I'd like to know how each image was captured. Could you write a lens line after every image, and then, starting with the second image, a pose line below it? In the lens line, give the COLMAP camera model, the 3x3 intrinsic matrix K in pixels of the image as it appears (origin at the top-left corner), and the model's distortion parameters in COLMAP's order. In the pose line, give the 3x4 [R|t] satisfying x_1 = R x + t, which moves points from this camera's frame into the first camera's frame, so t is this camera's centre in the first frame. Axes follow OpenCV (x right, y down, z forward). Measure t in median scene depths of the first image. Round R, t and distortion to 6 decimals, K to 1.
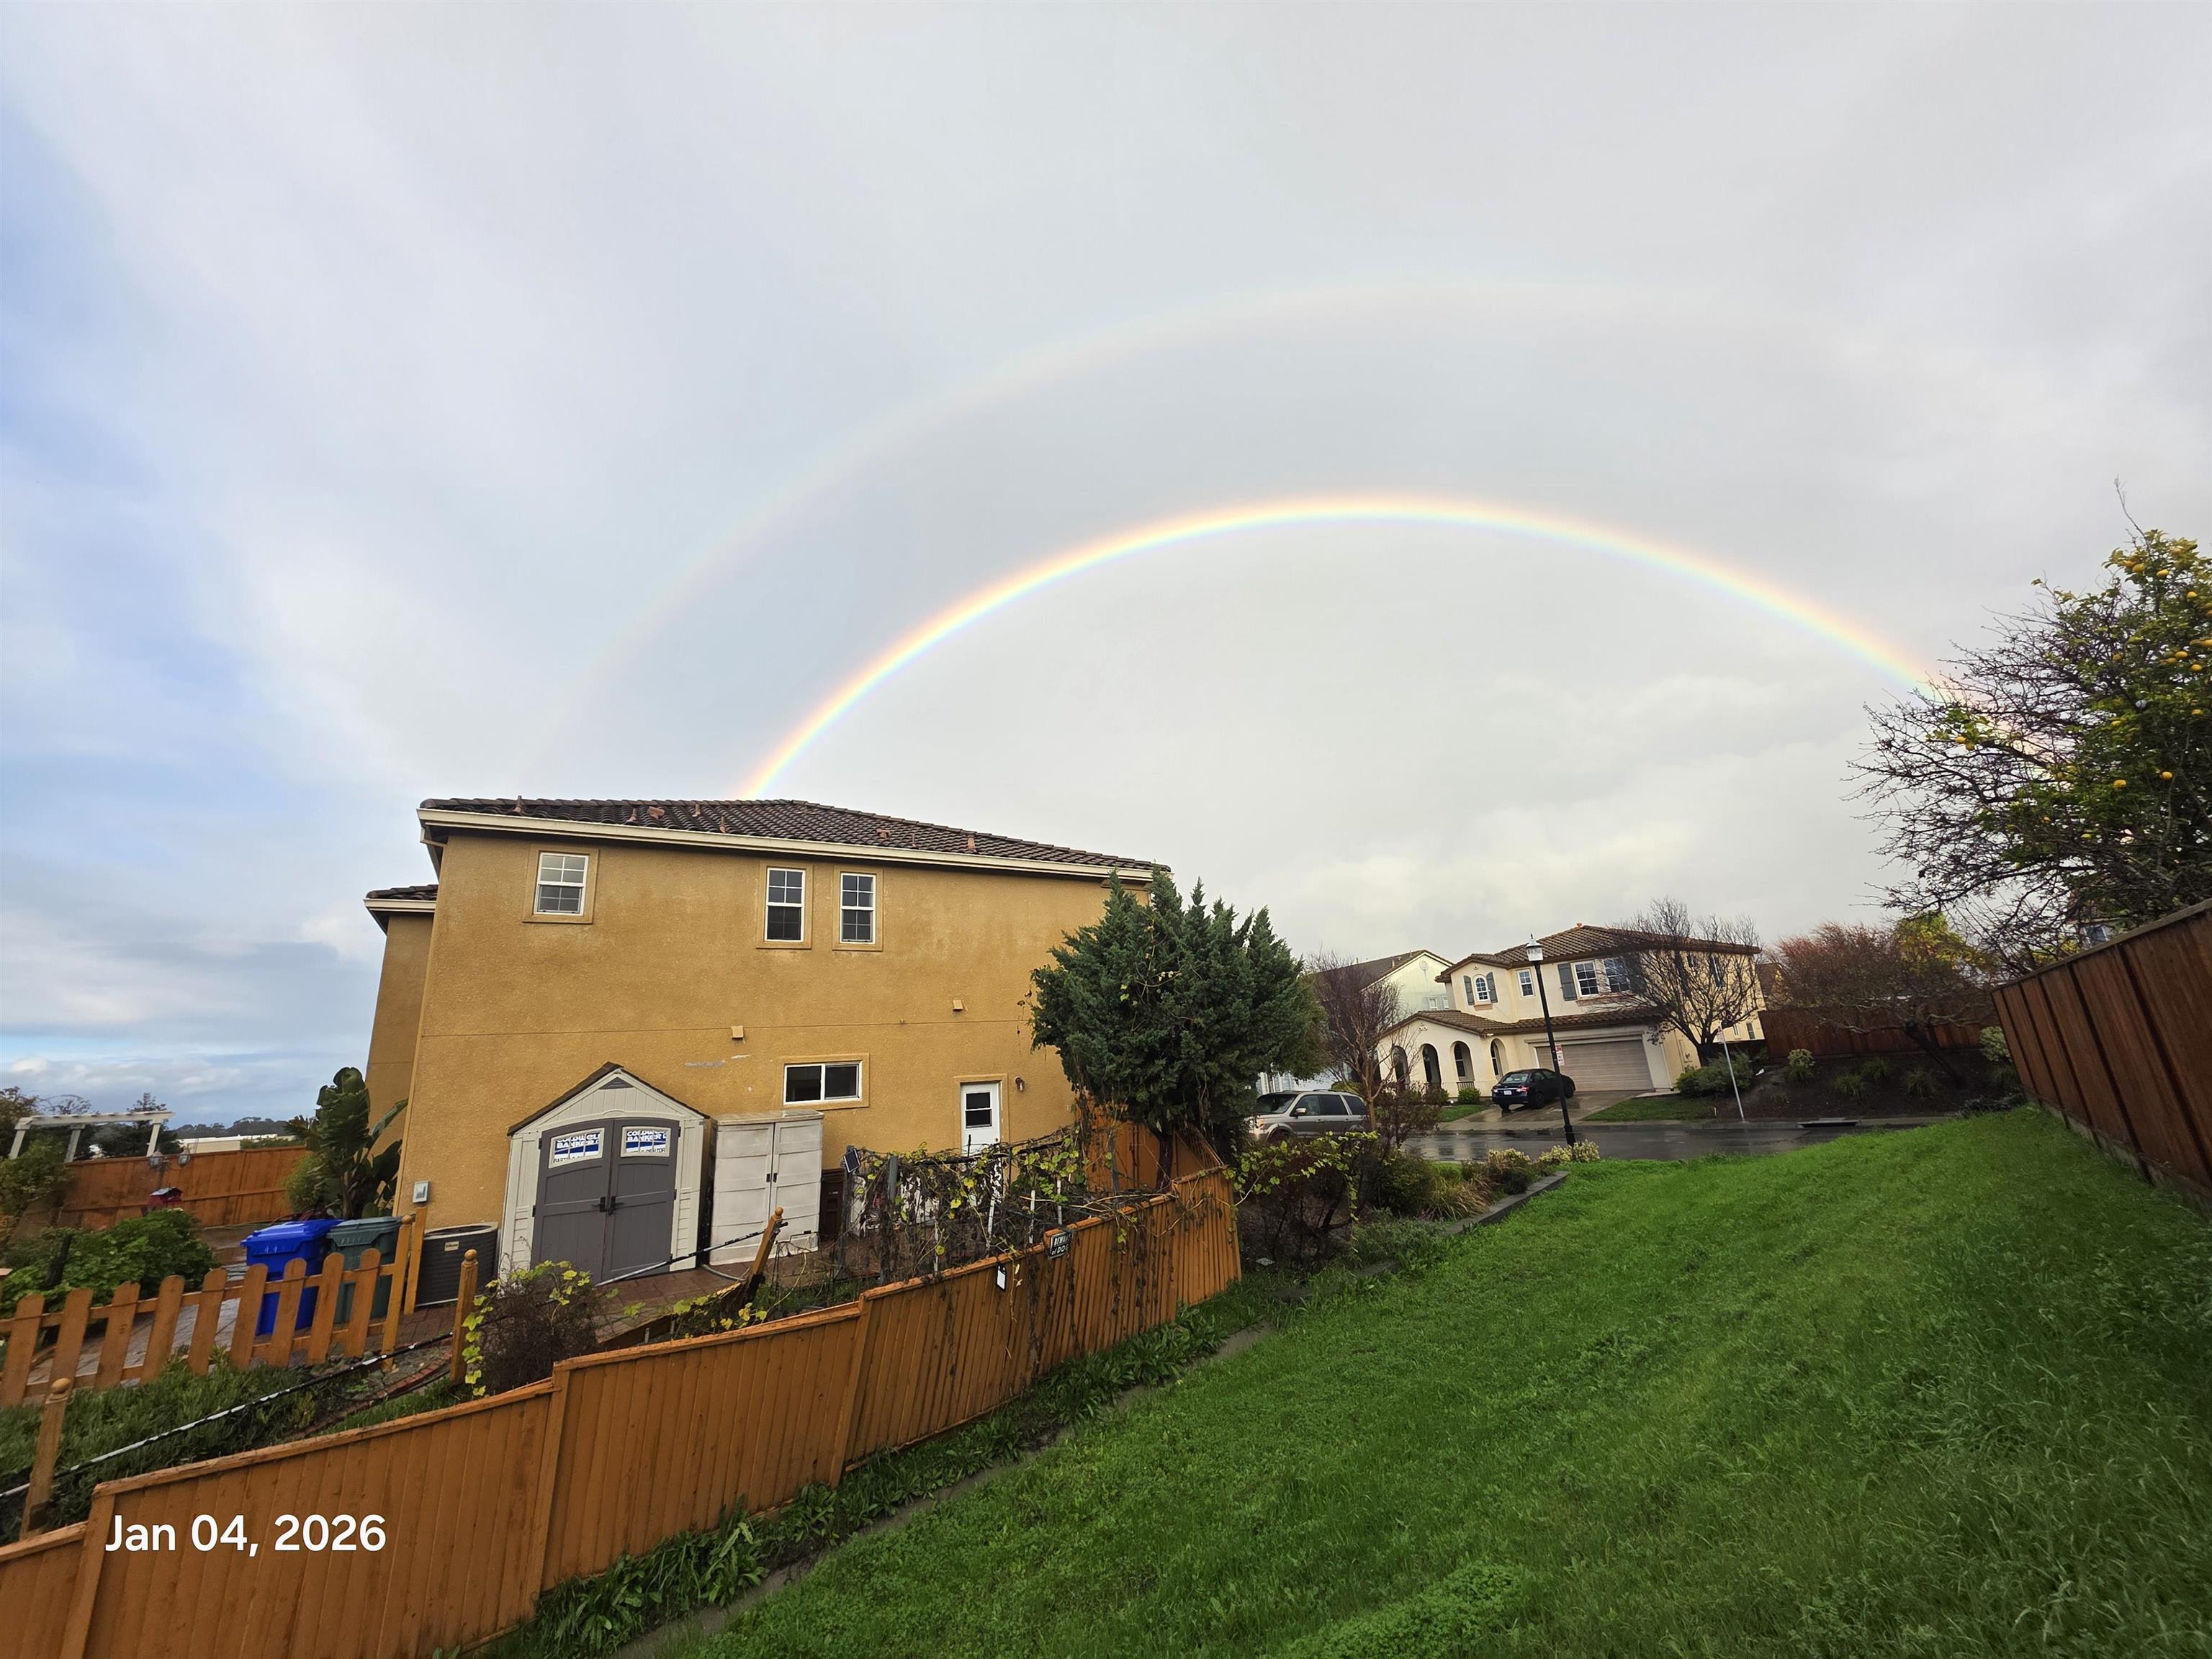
lens RADIAL K [[873.5, 0, 1113.0], [0, 873.5, 835.4], [0, 0, 1]] dist [0.002885, -0.000190]
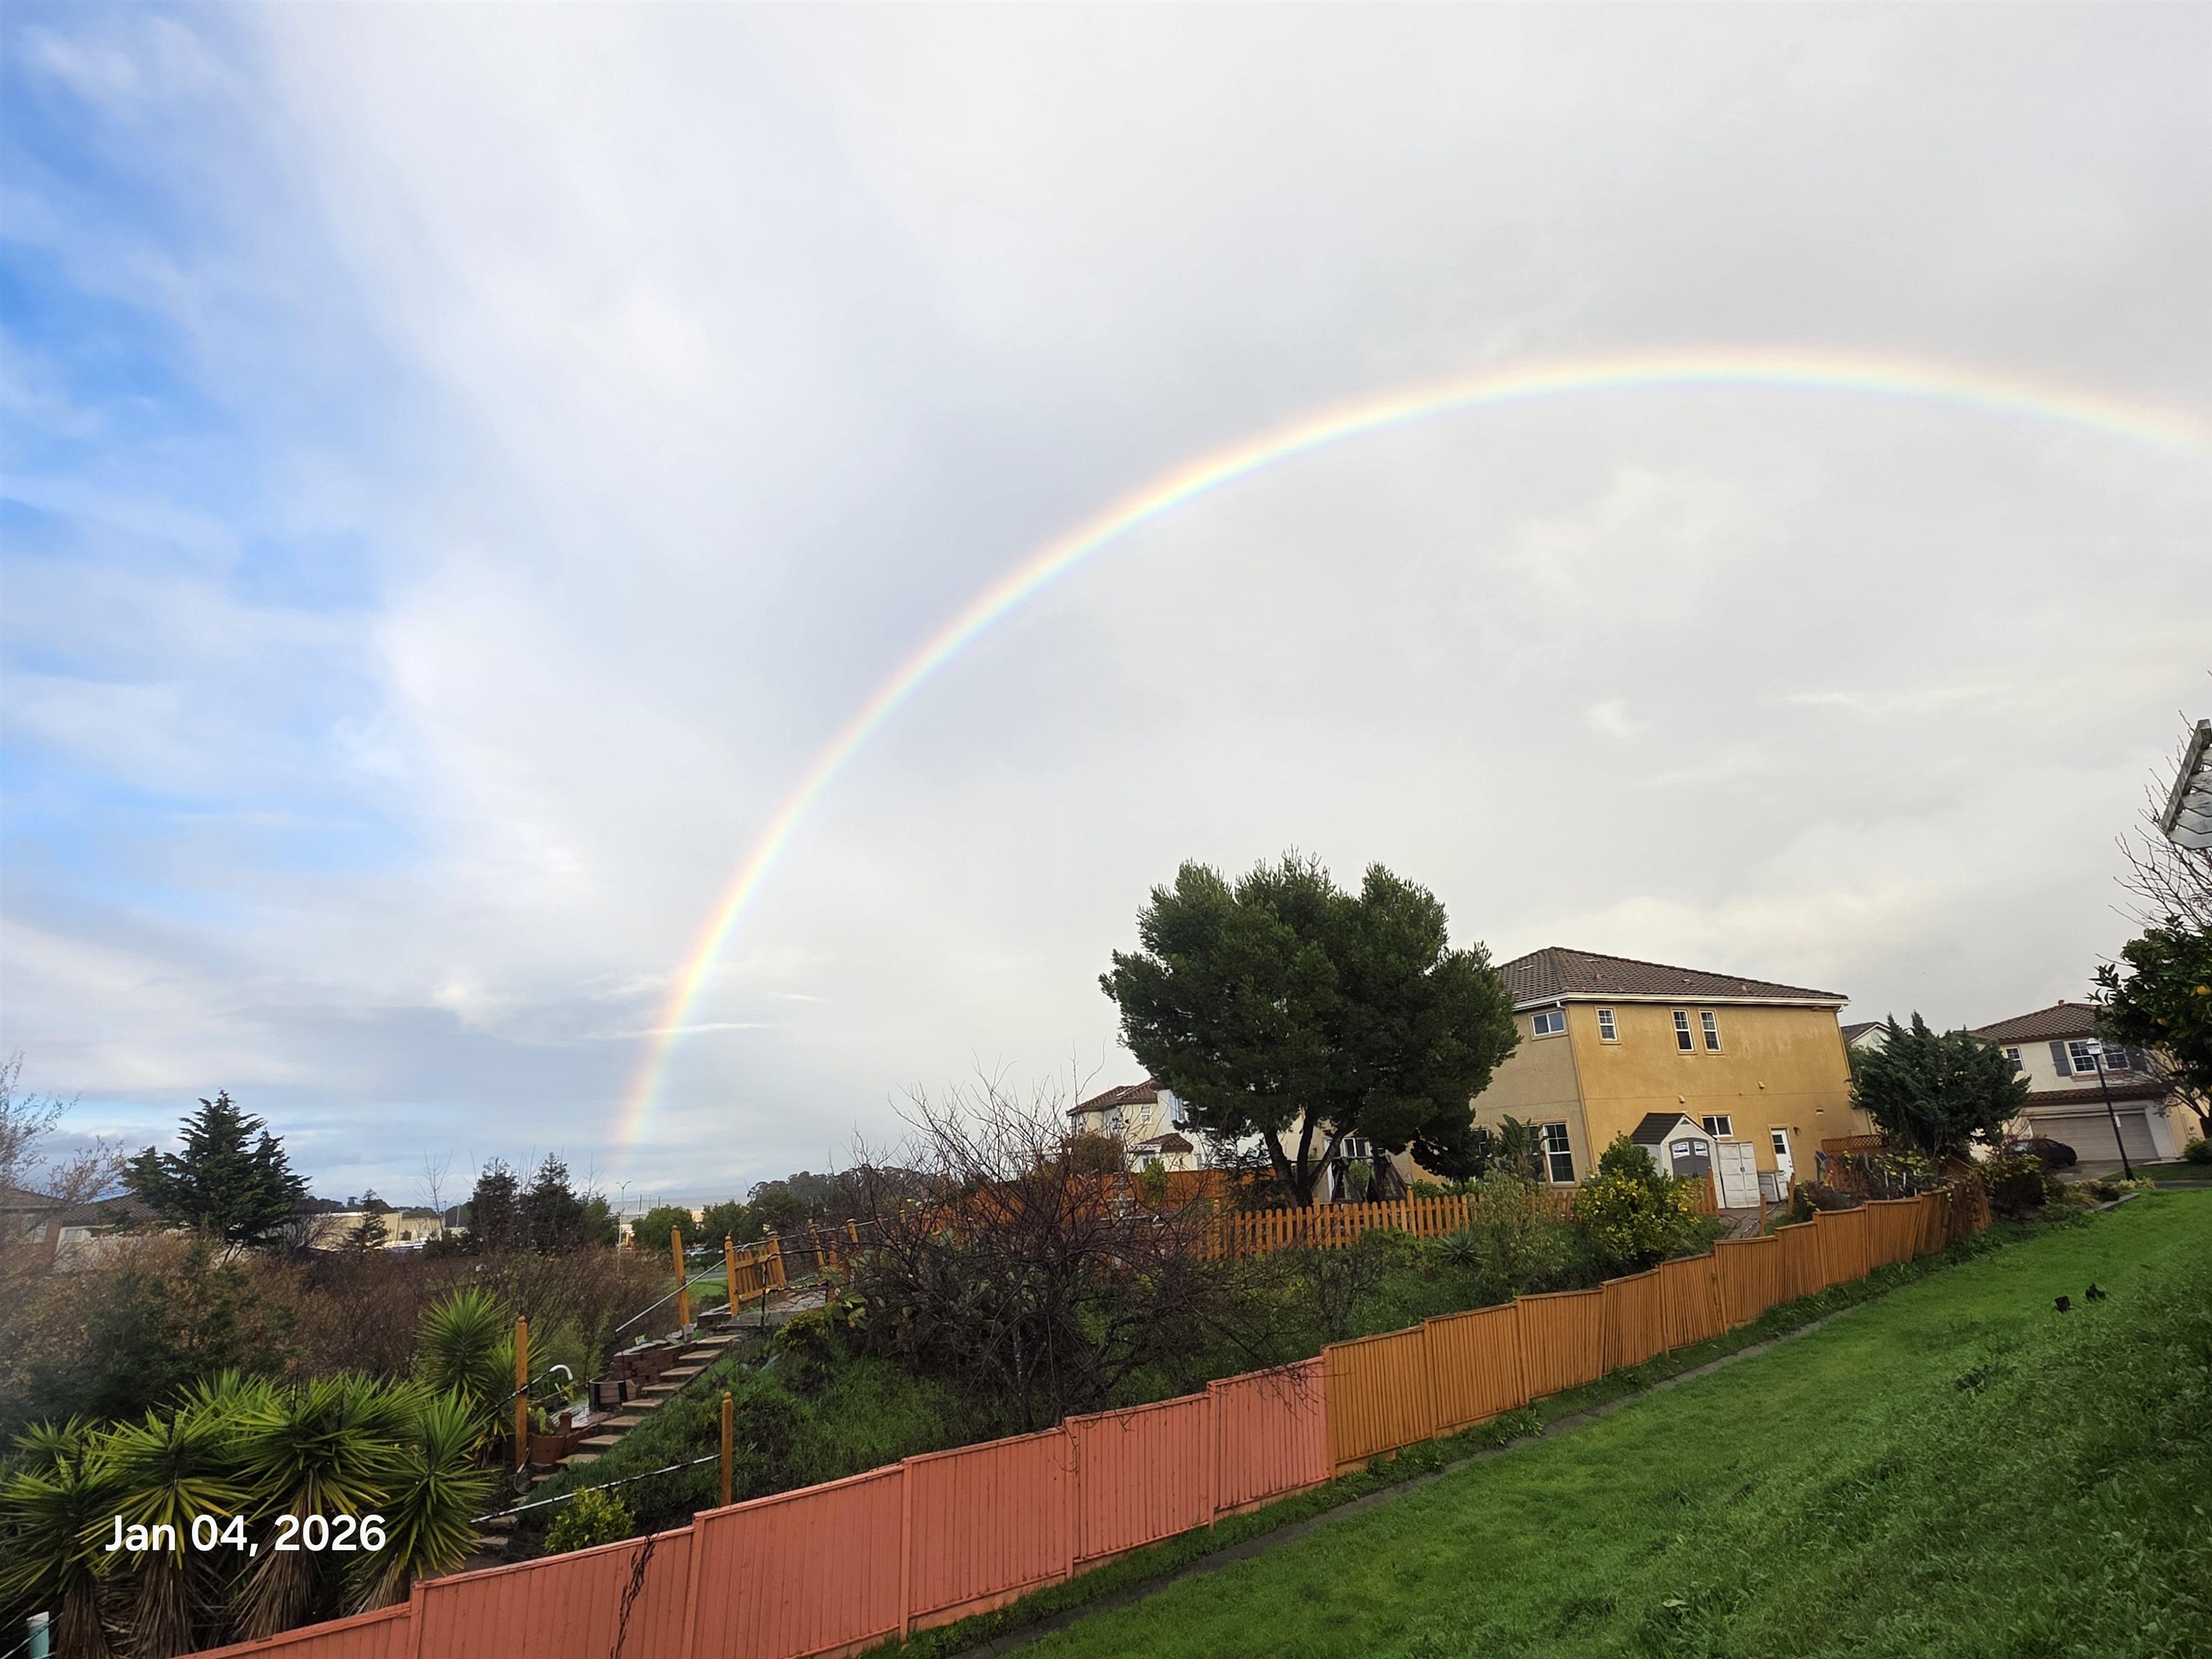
lens RADIAL K [[1159.6, 0, 1113.3], [0, 1159.6, 831.1], [0, 0, 1]] dist [0.001708, -0.000313]
pose [[0.990765, -0.022096, -0.133775, -1.143402], [0.020910, 0.999729, -0.010262, -0.318094], [0.133965, 0.007370, 0.990959, -1.488319]]
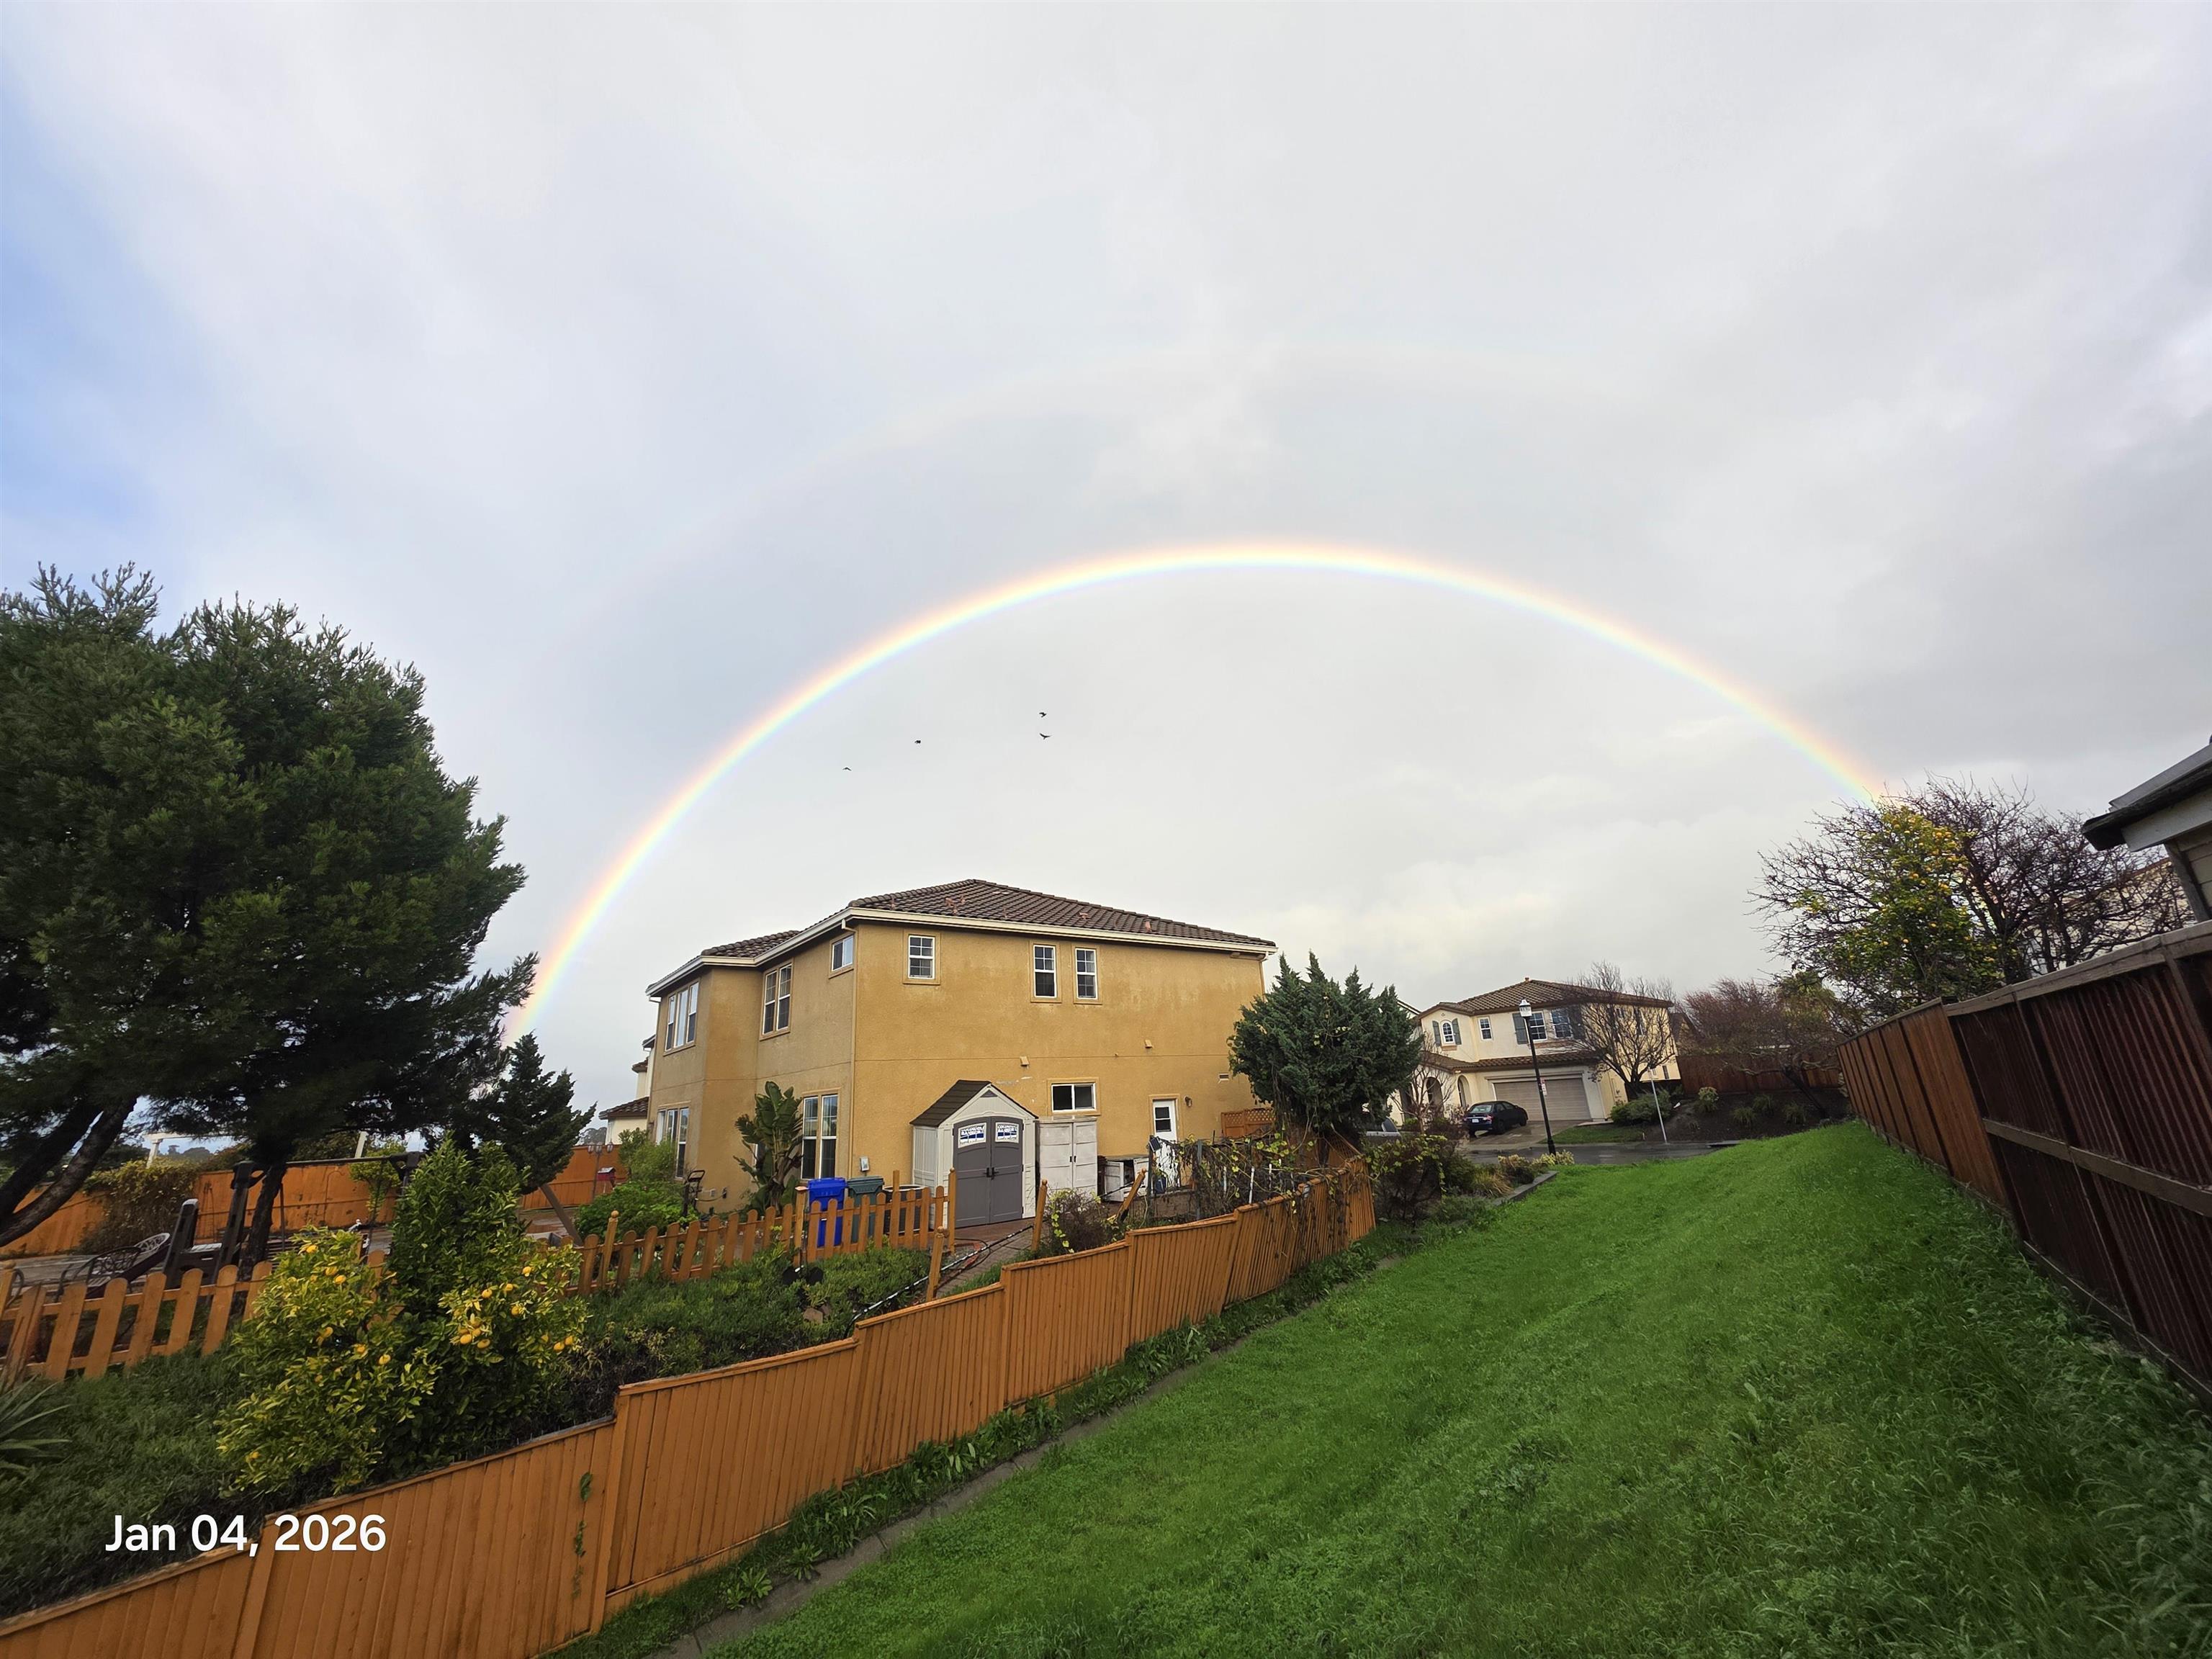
lens RADIAL K [[873.5, 0, 1113.0], [0, 873.5, 835.4], [0, 0, 1]] dist [0.002885, -0.000190]
pose [[0.996501, 0.035504, 0.075667, -0.351429], [-0.032768, 0.998774, -0.037107, -0.085548], [-0.076891, 0.034497, 0.996443, -0.402554]]
